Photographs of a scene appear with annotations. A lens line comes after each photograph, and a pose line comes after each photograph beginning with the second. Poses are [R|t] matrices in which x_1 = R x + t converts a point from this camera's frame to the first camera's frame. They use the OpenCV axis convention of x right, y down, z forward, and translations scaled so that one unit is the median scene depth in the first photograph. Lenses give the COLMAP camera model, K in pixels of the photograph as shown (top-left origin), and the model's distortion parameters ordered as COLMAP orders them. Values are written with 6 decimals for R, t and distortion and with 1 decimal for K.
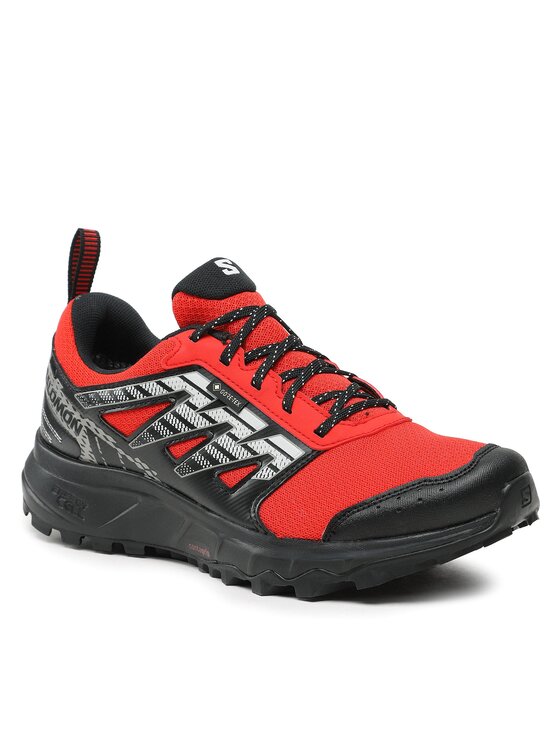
lens RADIAL K [[2213.6, 0, 279.4], [0, 2213.6, 372.7], [0, 0, 1]] dist [0.798379, 0.000000]
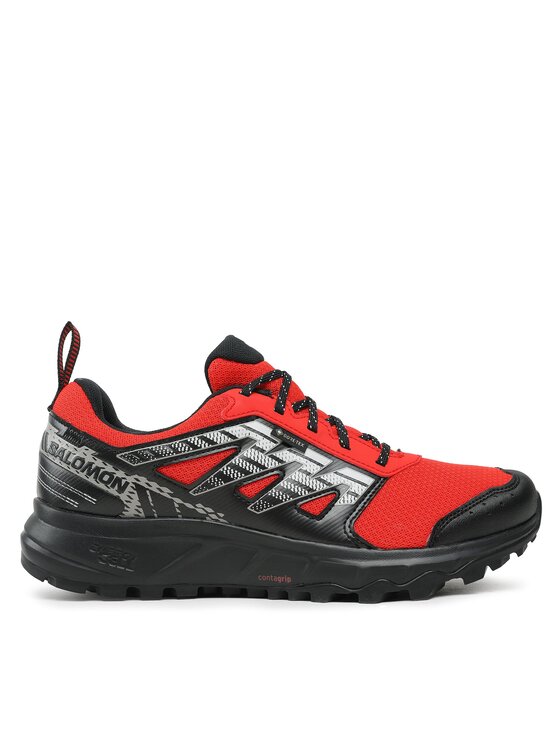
lens RADIAL K [[1214.2, 0, 280.5], [0, 1214.2, 374.0], [0, 0, 1]] dist [0.020186, 0.000000]
pose [[0.815266, 0.028877, 0.578366, -0.384983], [0.096075, 0.978169, -0.184267, 0.091295], [-0.571061, 0.205793, 0.794694, 0.494714]]
